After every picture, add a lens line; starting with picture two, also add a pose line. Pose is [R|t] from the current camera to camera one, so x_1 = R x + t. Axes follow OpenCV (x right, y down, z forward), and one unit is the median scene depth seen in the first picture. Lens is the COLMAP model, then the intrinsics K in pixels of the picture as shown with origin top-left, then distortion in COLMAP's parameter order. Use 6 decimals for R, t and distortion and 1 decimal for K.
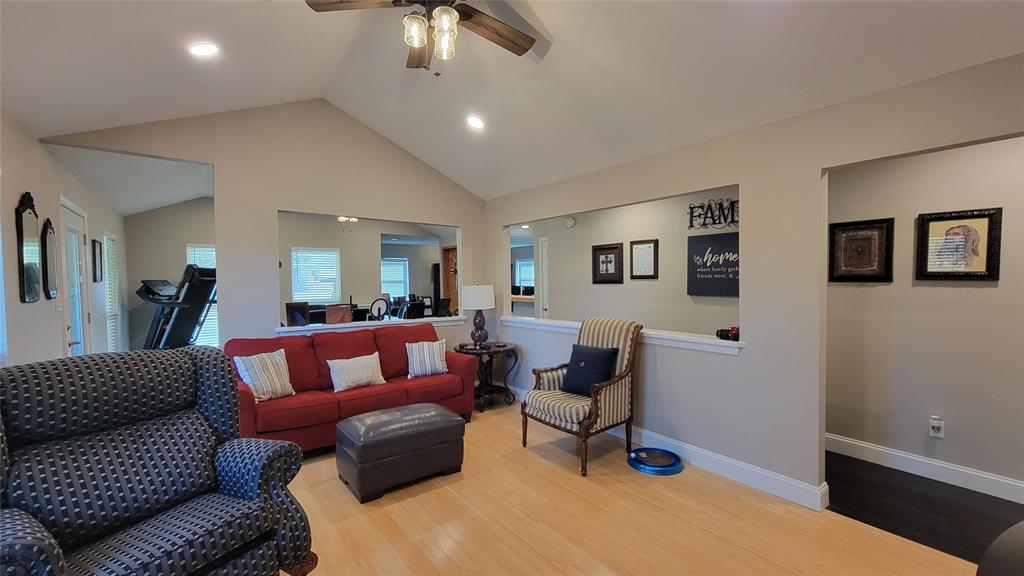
lens RADIAL K [[417.8, 0, 508.4], [0, 417.8, 296.2], [0, 0, 1]] dist [0.003874, 0.000371]
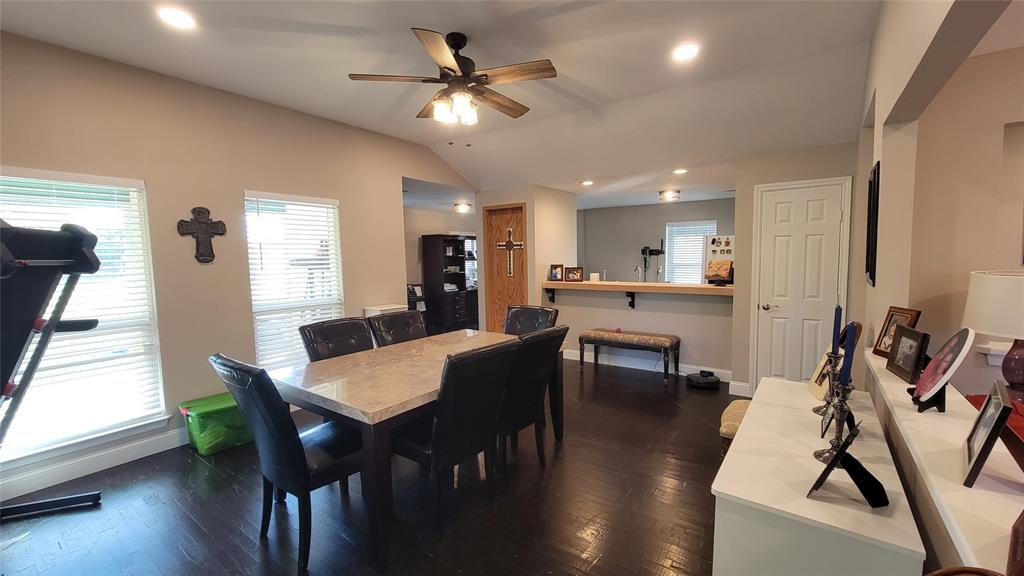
lens RADIAL K [[417.8, 0, 515.3], [0, 417.8, 288.5], [0, 0, 1]] dist [0.003874, 0.000371]
pose [[0.958501, -0.028057, 0.283706, -0.311376], [0.018310, 0.999149, 0.036951, -0.018312], [-0.284502, -0.030222, 0.958199, 0.396598]]
